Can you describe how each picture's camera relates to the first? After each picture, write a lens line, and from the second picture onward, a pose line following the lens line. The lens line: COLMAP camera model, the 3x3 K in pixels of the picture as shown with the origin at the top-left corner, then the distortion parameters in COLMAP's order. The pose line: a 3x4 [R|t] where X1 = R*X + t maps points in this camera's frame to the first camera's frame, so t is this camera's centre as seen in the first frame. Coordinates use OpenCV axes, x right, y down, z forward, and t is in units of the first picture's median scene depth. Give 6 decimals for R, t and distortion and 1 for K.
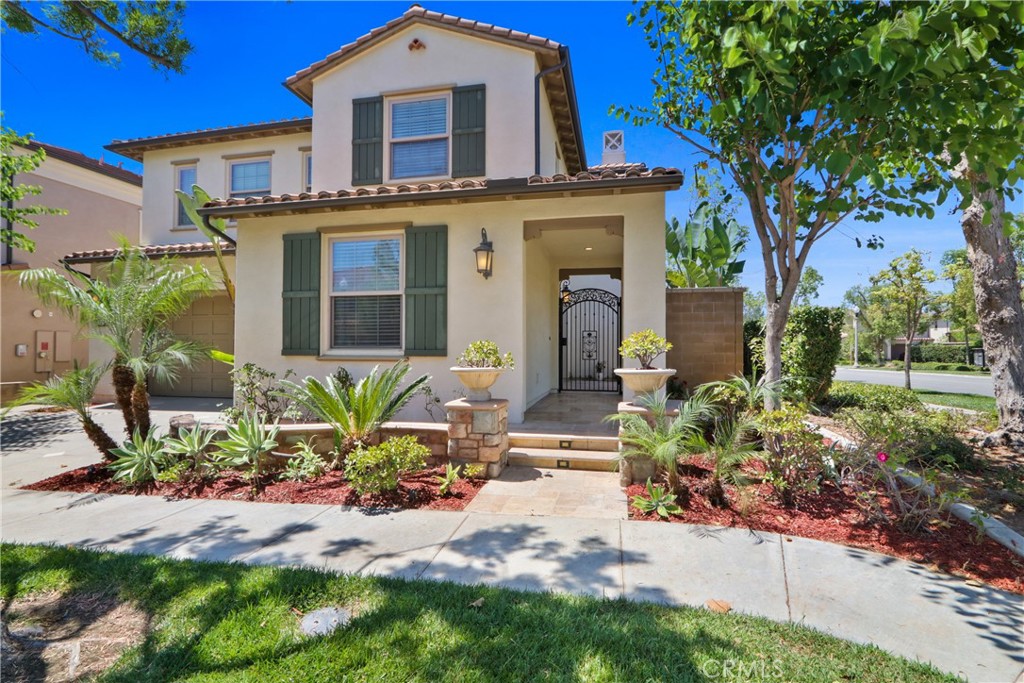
lens RADIAL K [[479.4, 0, 511.3], [0, 479.4, 345.3], [0, 0, 1]] dist [-0.011908, 0.000182]
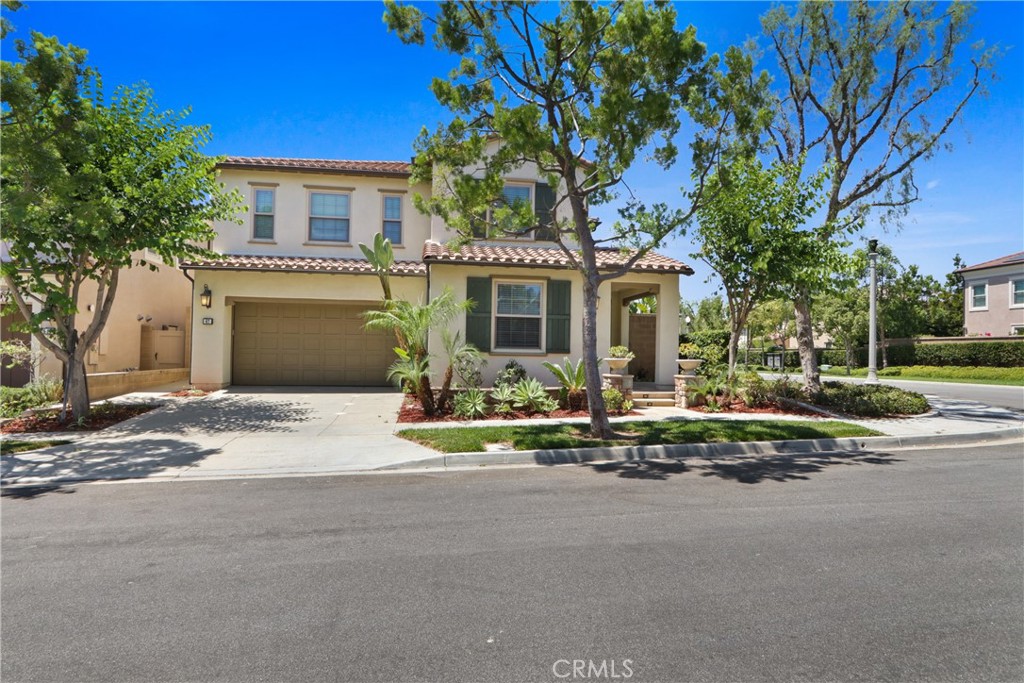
lens RADIAL K [[564.9, 0, 512.7], [0, 564.9, 341.6], [0, 0, 1]] dist [0.000948, 0.000096]
pose [[0.932922, 0.018788, 0.359587, -1.034201], [-0.016621, 0.999820, -0.009118, 0.000745], [-0.359694, 0.002530, 0.933067, -0.852294]]
